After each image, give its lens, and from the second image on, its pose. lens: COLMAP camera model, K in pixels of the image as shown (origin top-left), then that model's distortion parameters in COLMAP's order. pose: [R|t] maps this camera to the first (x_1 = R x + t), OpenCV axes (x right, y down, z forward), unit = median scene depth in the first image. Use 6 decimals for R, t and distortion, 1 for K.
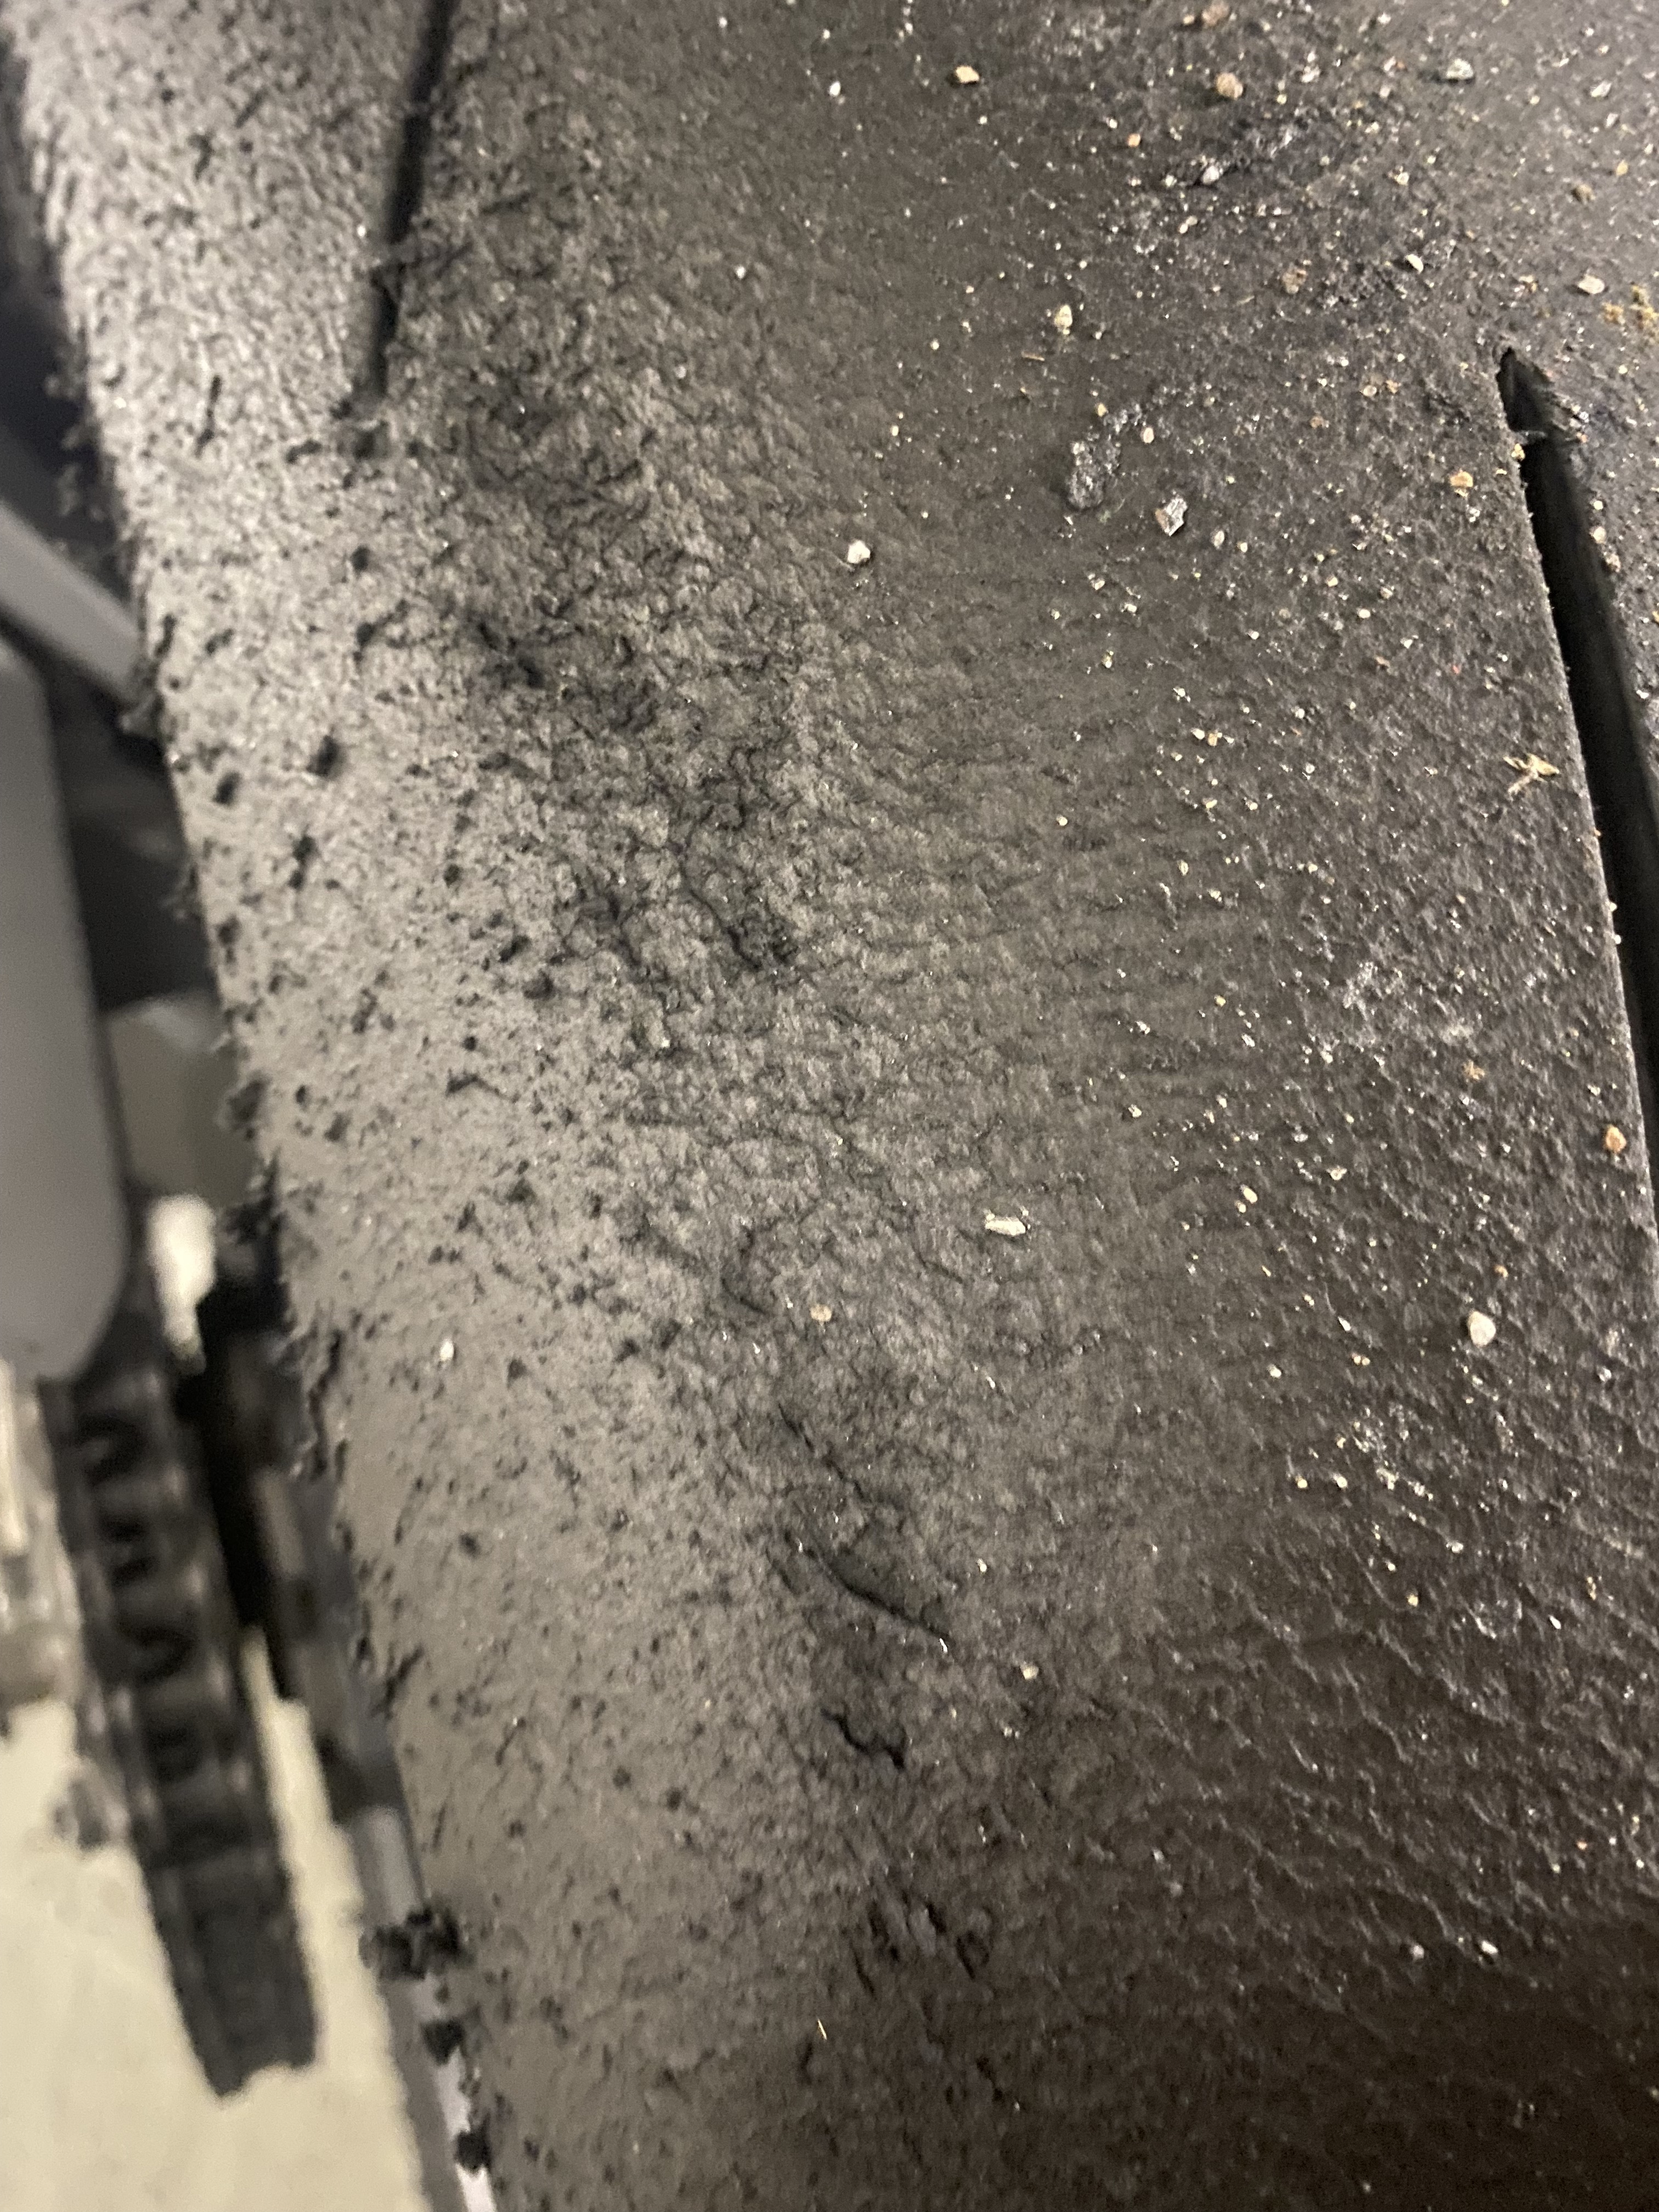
lens RADIAL K [[1710.7, 0, 822.3], [0, 1710.7, 1066.9], [0, 0, 1]] dist [0.065806, -0.130540]
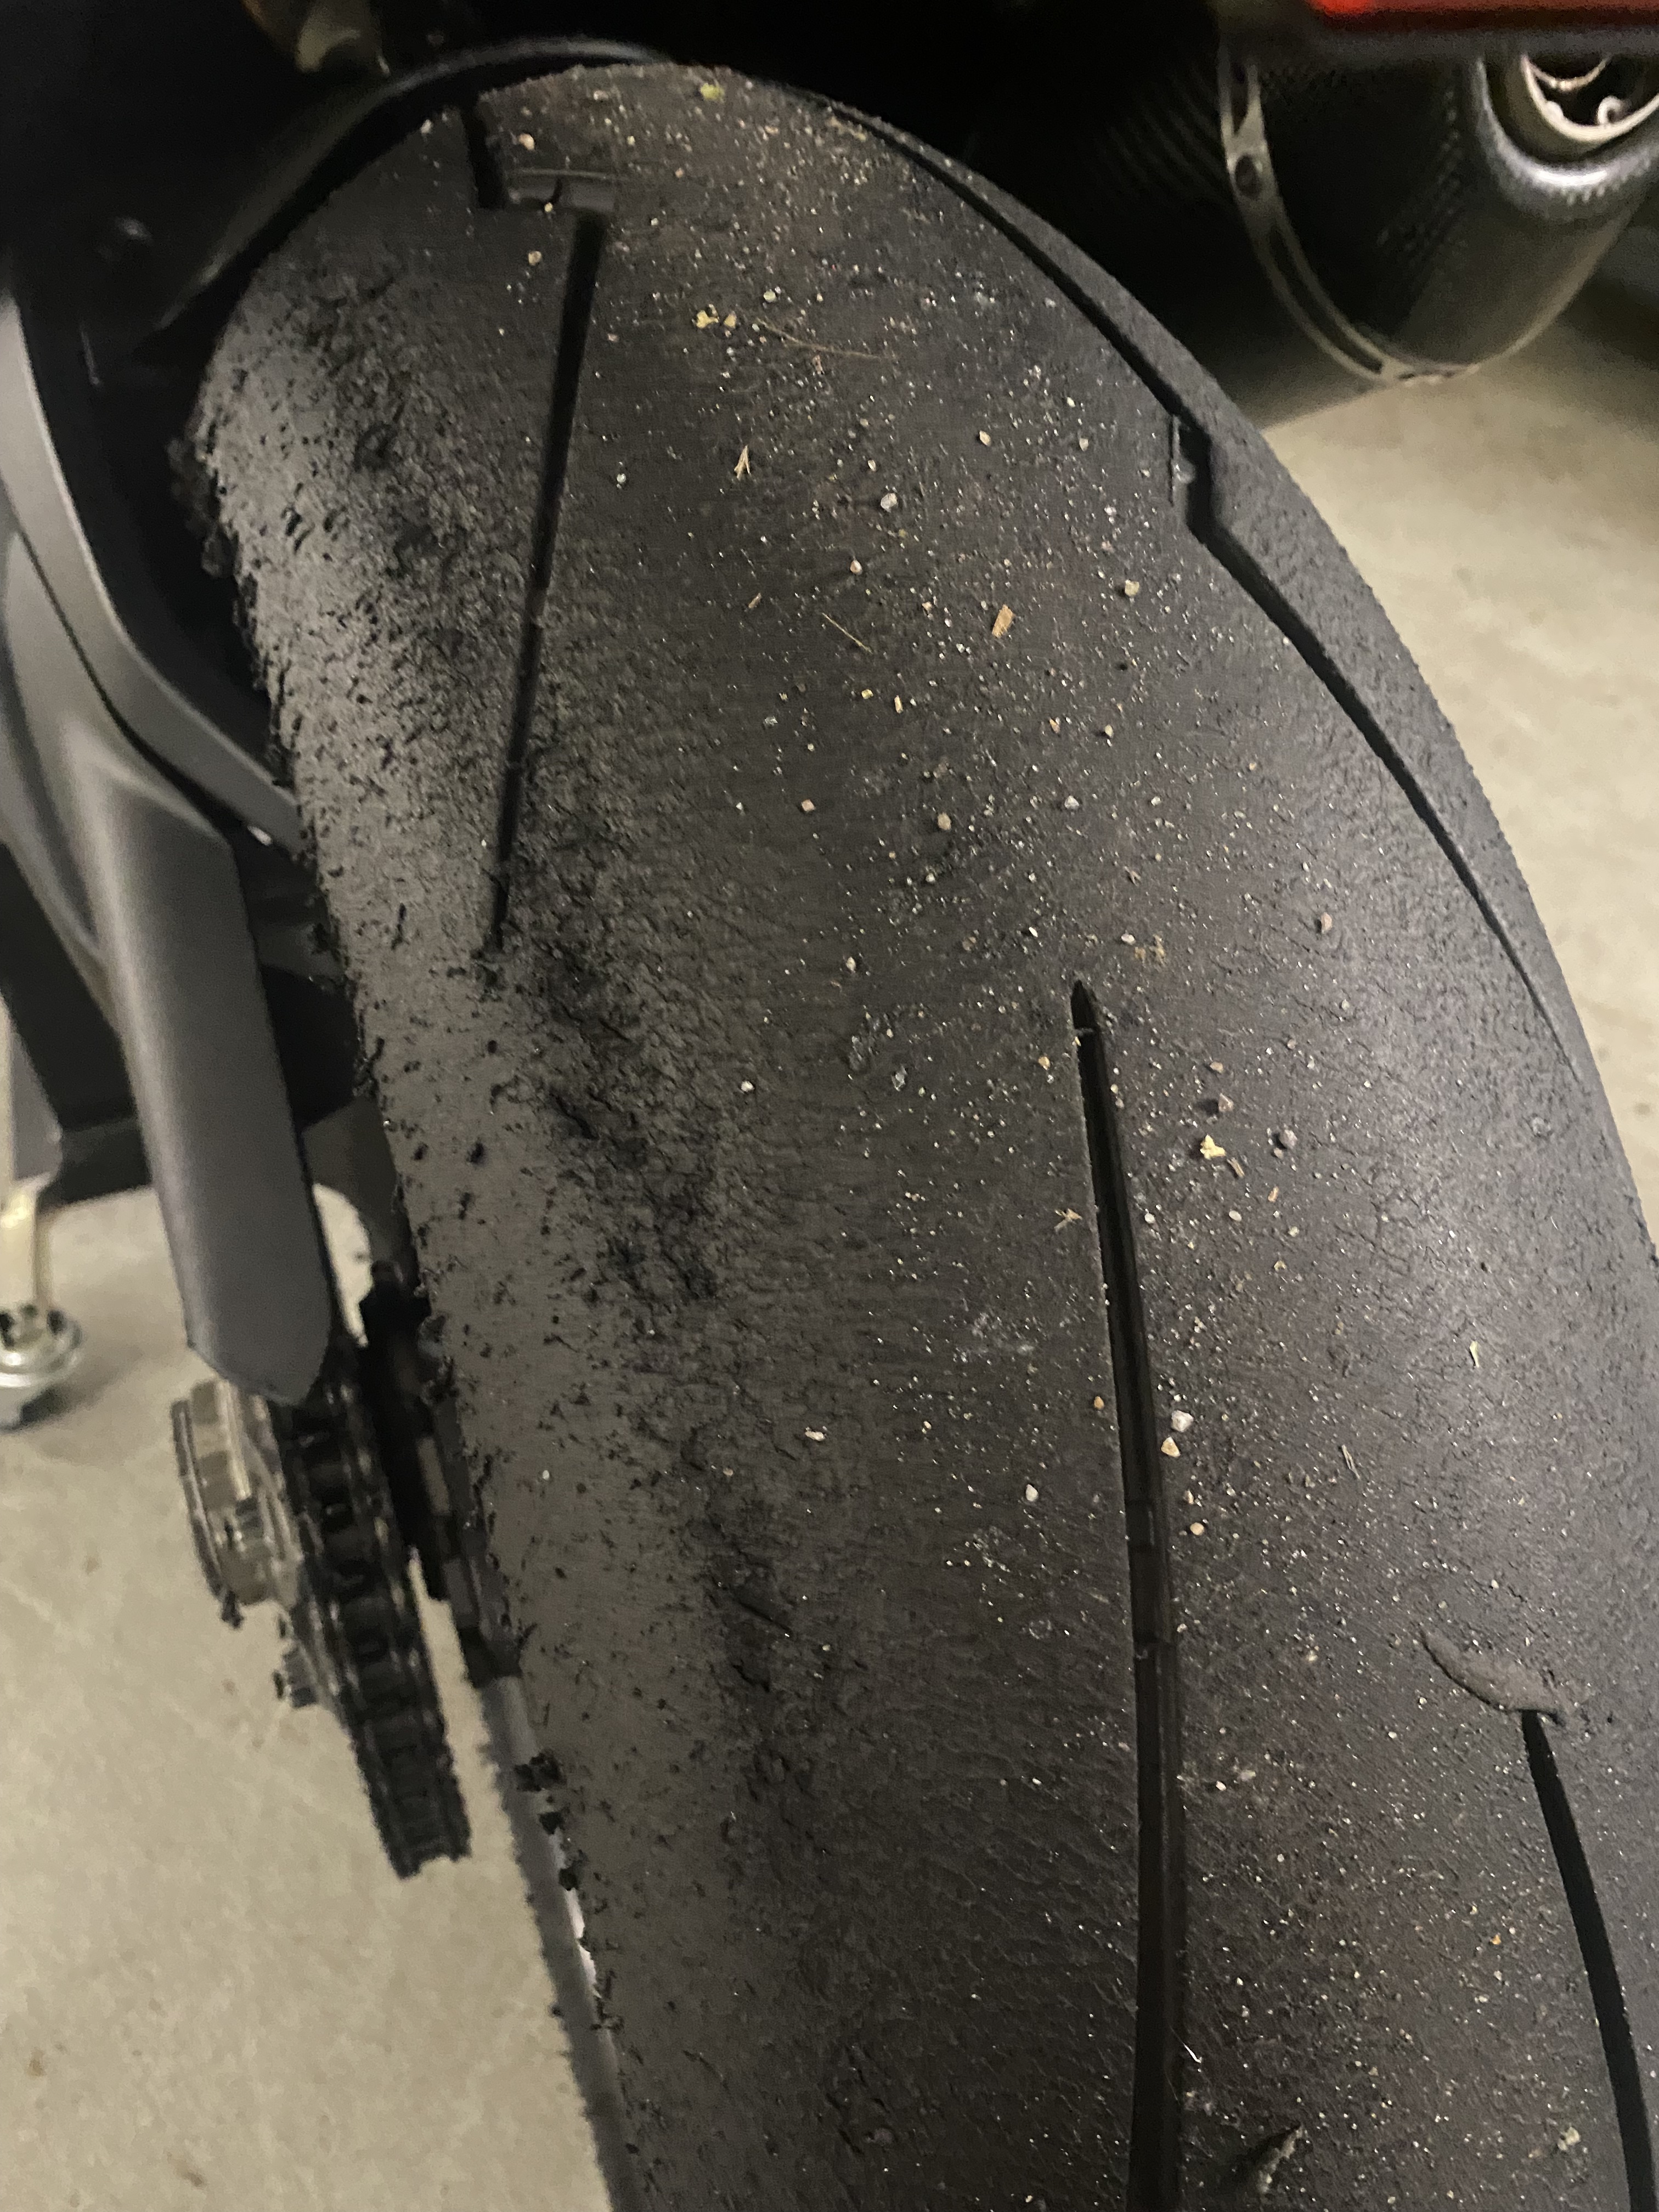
lens RADIAL K [[1650.7, 0, 829.5], [0, 1650.7, 1106.0], [0, 0, 1]] dist [0.221866, -0.474327]
pose [[0.998899, -0.004438, -0.046704, 0.194681], [0.008813, 0.995542, 0.093904, -0.432133], [0.046080, -0.094212, 0.994485, -0.842139]]
